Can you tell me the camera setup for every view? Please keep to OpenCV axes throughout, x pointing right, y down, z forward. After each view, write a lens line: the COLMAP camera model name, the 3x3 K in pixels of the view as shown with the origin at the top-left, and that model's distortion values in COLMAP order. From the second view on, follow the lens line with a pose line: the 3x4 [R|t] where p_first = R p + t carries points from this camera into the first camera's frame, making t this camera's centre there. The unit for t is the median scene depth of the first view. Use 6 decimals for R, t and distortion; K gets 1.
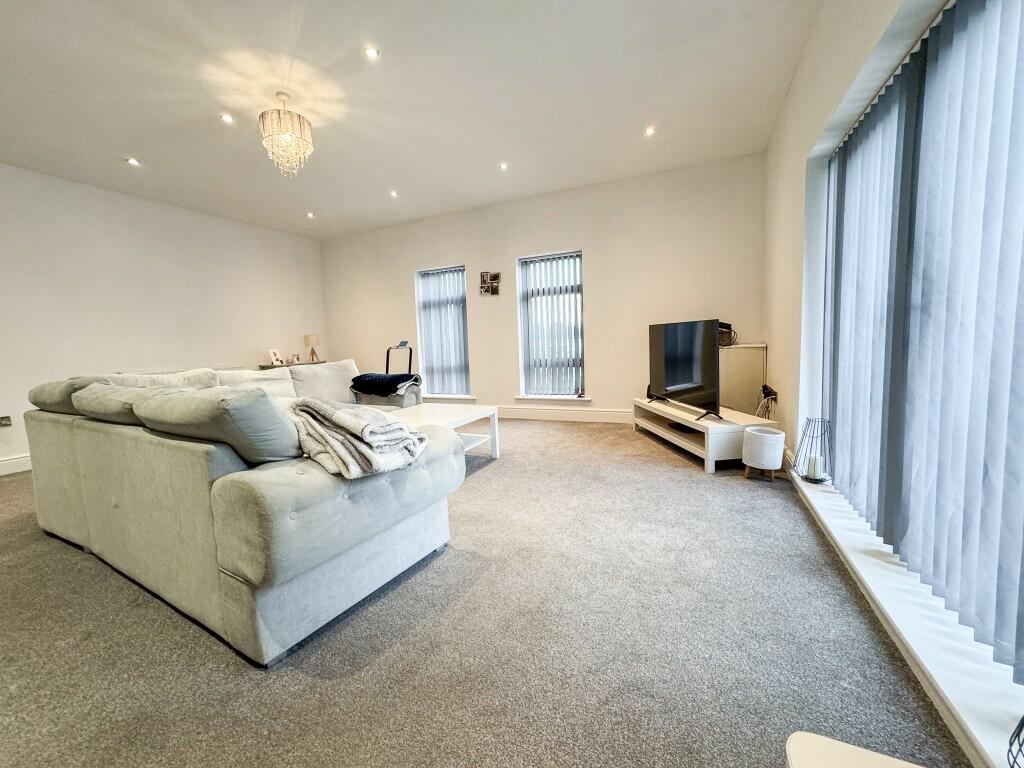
lens RADIAL K [[408.0, 0, 513.8], [0, 408.0, 380.9], [0, 0, 1]] dist [-0.011329, 0.000141]
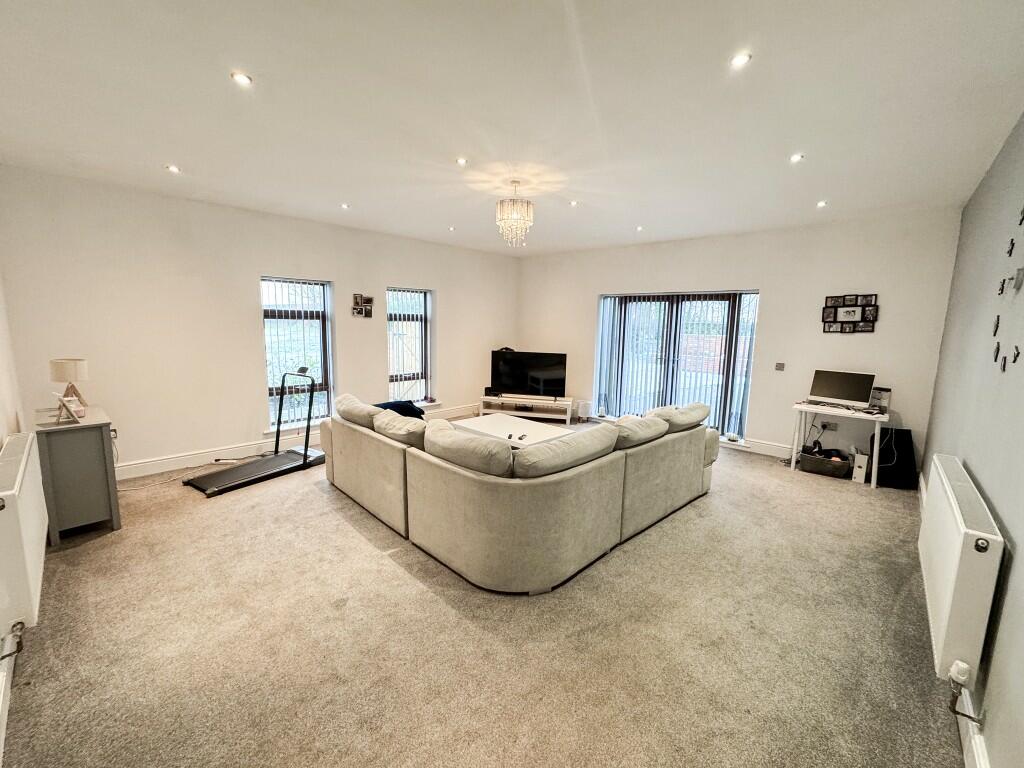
lens RADIAL K [[408.0, 0, 513.8], [0, 408.0, 380.9], [0, 0, 1]] dist [-0.011329, 0.000141]
pose [[0.317449, -0.094758, 0.943529, -0.934886], [0.049539, 0.995293, 0.083289, -0.118347], [-0.946980, 0.020302, 0.320649, 0.315989]]
